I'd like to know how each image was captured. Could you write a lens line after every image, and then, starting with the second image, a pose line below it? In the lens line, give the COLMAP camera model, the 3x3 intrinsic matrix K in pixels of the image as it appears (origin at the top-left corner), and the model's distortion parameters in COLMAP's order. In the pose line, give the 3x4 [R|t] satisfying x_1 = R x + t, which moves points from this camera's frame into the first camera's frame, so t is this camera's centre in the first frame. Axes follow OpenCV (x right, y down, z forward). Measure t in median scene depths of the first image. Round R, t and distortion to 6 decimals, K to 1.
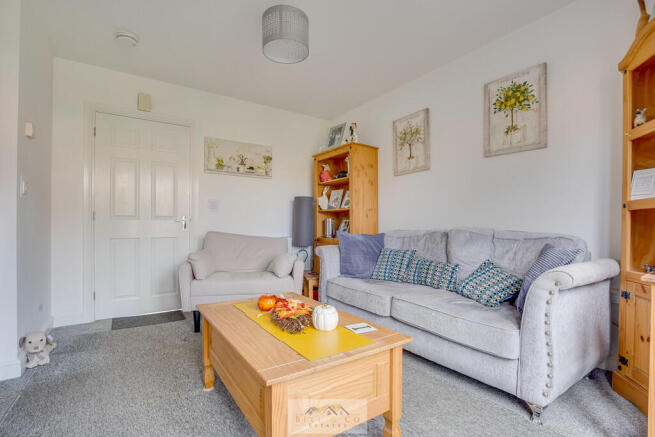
lens RADIAL K [[314.6, 0, 328.4], [0, 314.6, 222.0], [0, 0, 1]] dist [-0.012363, 0.000175]
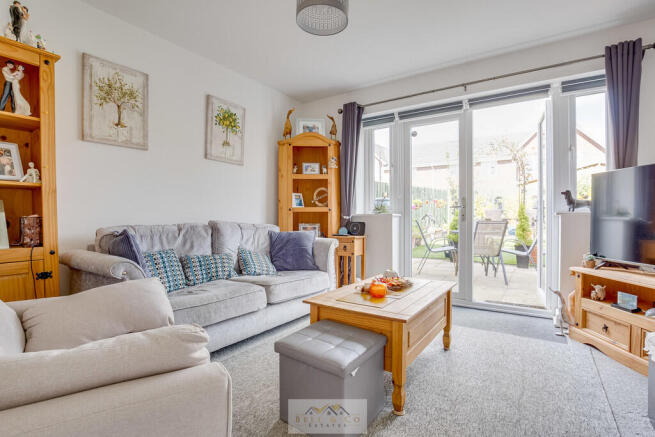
lens RADIAL K [[314.6, 0, 328.4], [0, 314.6, 219.2], [0, 0, 1]] dist [-0.012363, 0.000175]
pose [[-0.356235, -0.000075, 0.934397, -0.729716], [-0.011798, 0.999921, -0.004417, 0.012052], [-0.934322, -0.012598, -0.356207, 1.014479]]
